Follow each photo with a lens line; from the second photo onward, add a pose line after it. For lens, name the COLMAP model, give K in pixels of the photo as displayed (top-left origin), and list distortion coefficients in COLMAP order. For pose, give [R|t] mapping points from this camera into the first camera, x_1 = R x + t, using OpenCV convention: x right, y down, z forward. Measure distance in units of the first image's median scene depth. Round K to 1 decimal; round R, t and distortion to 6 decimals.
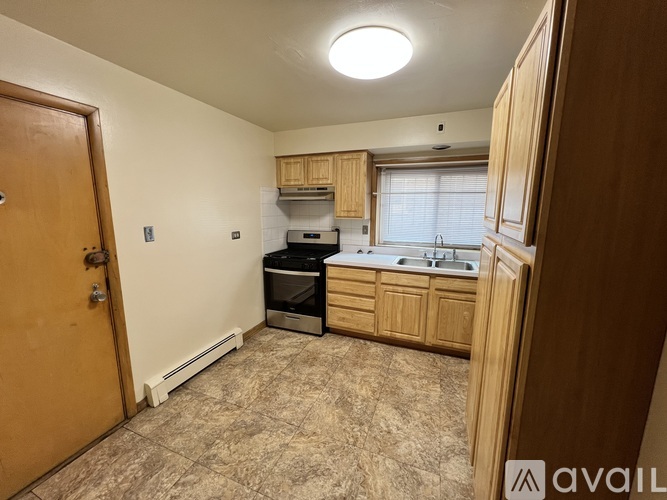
lens RADIAL K [[268.2, 0, 332.4], [0, 268.2, 249.4], [0, 0, 1]] dist [-0.003495, 0.000092]
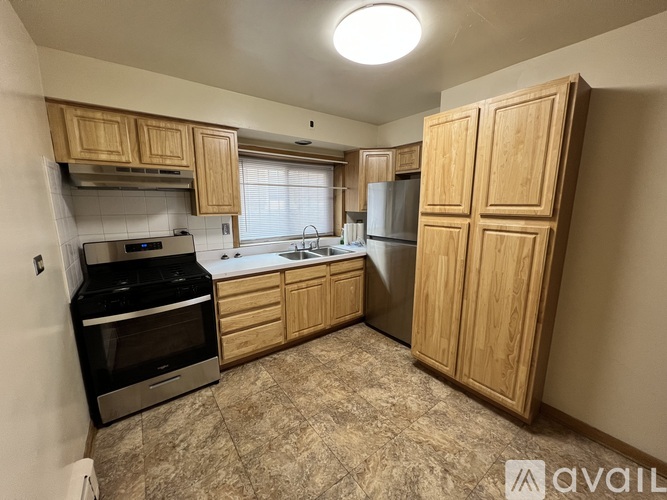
lens RADIAL K [[268.2, 0, 333.3], [0, 268.2, 249.4], [0, 0, 1]] dist [-0.003495, 0.000092]
pose [[0.516559, -0.153089, 0.842455, -0.454024], [0.140904, 0.985672, 0.092717, -0.048278], [-0.844579, 0.070811, 0.530728, 0.357471]]
